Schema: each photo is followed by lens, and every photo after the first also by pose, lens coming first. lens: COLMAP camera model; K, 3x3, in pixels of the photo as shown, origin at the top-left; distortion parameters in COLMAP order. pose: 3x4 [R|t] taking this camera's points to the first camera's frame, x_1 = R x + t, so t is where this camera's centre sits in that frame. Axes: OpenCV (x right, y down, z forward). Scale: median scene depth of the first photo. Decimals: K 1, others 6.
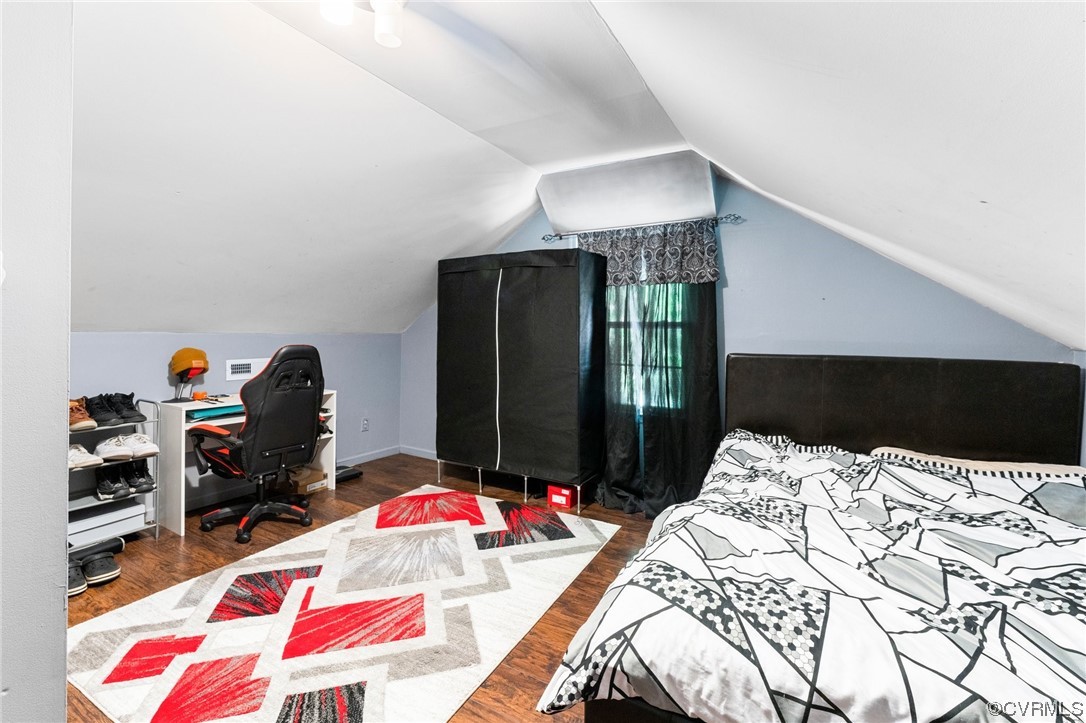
lens RADIAL K [[466.3, 0, 544.1], [0, 466.3, 334.4], [0, 0, 1]] dist [-0.000343, -0.000156]
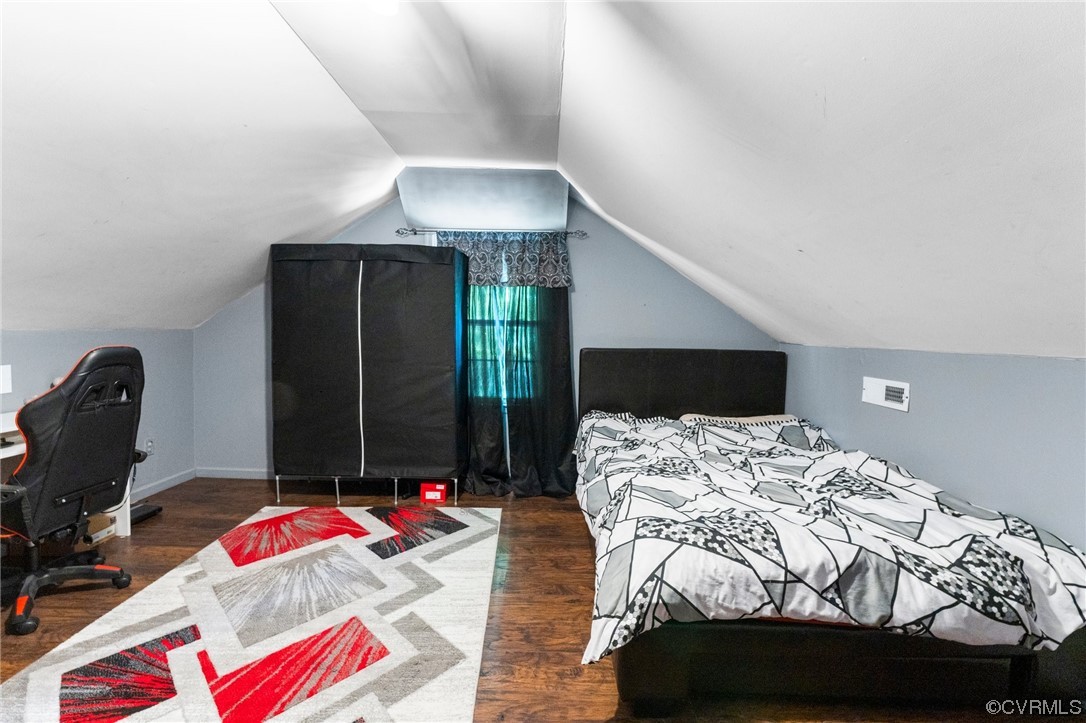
lens RADIAL K [[454.1, 0, 542.4], [0, 454.1, 340.3], [0, 0, 1]] dist [-0.000340, -0.000102]
pose [[0.870661, -0.008028, 0.491818, -0.298393], [-0.004252, 0.999707, 0.023844, -0.007428], [-0.491865, -0.022851, 0.870372, 0.044309]]
